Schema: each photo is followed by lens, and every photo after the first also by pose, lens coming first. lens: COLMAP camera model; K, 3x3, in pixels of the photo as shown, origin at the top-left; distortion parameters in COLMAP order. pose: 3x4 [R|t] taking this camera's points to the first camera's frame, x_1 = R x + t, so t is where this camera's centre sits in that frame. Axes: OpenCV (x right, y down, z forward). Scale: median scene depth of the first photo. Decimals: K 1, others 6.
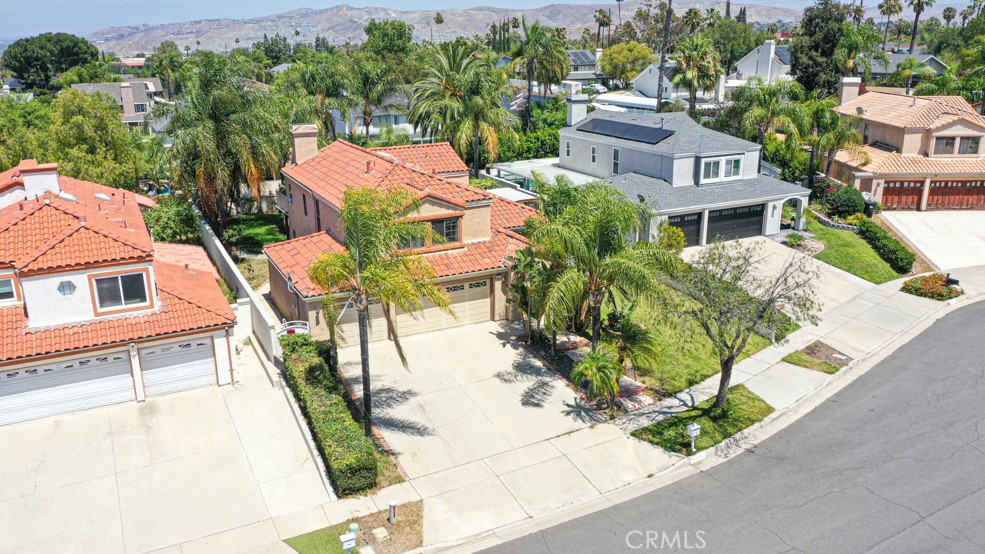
lens RADIAL K [[778.9, 0, 498.0], [0, 778.9, 275.4], [0, 0, 1]] dist [0.004007, -0.002215]
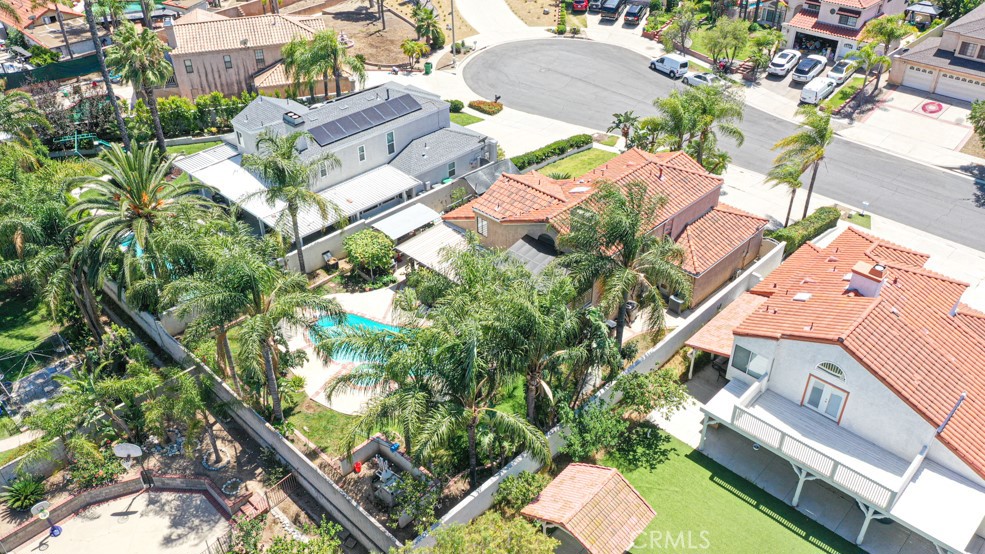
lens RADIAL K [[778.9, 0, 498.0], [0, 778.9, 275.4], [0, 0, 1]] dist [0.004007, -0.002215]
pose [[-0.328758, -0.528017, 0.783017, -1.400771], [0.288109, 0.733508, 0.615597, -1.054988], [-0.899395, 0.427977, -0.089020, 1.722852]]
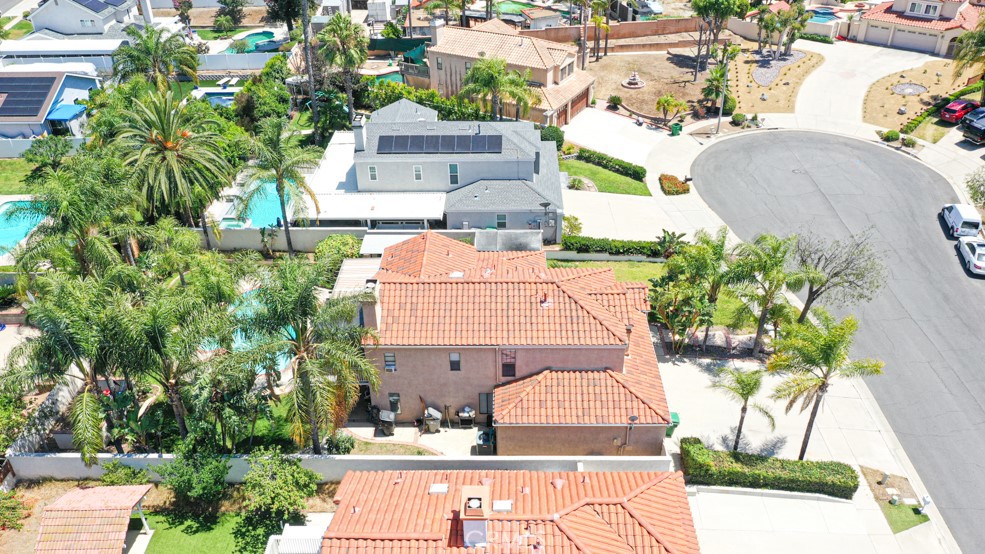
lens RADIAL K [[778.9, 0, 498.0], [0, 778.9, 275.4], [0, 0, 1]] dist [0.004007, -0.002215]
pose [[0.469418, -0.476492, 0.743372, -1.170898], [0.270383, 0.879021, 0.392703, -0.723121], [-0.840559, 0.016654, 0.541463, 0.583166]]
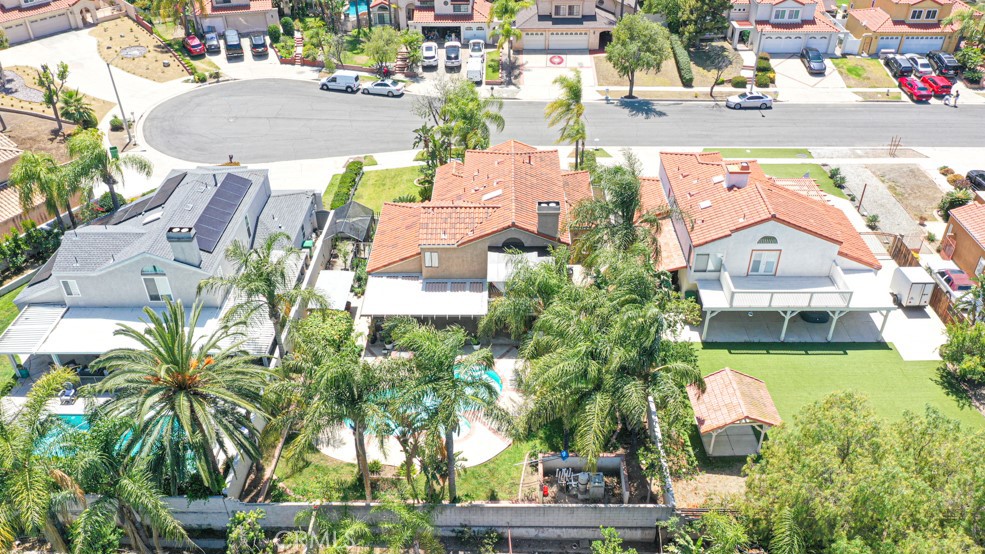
lens RADIAL K [[778.9, 0, 498.0], [0, 778.9, 275.4], [0, 0, 1]] dist [0.004007, -0.002215]
pose [[-0.886143, -0.250771, 0.389698, -0.895764], [0.151445, 0.638046, 0.754958, -1.350529], [-0.437967, 0.728018, -0.527422, 2.373128]]
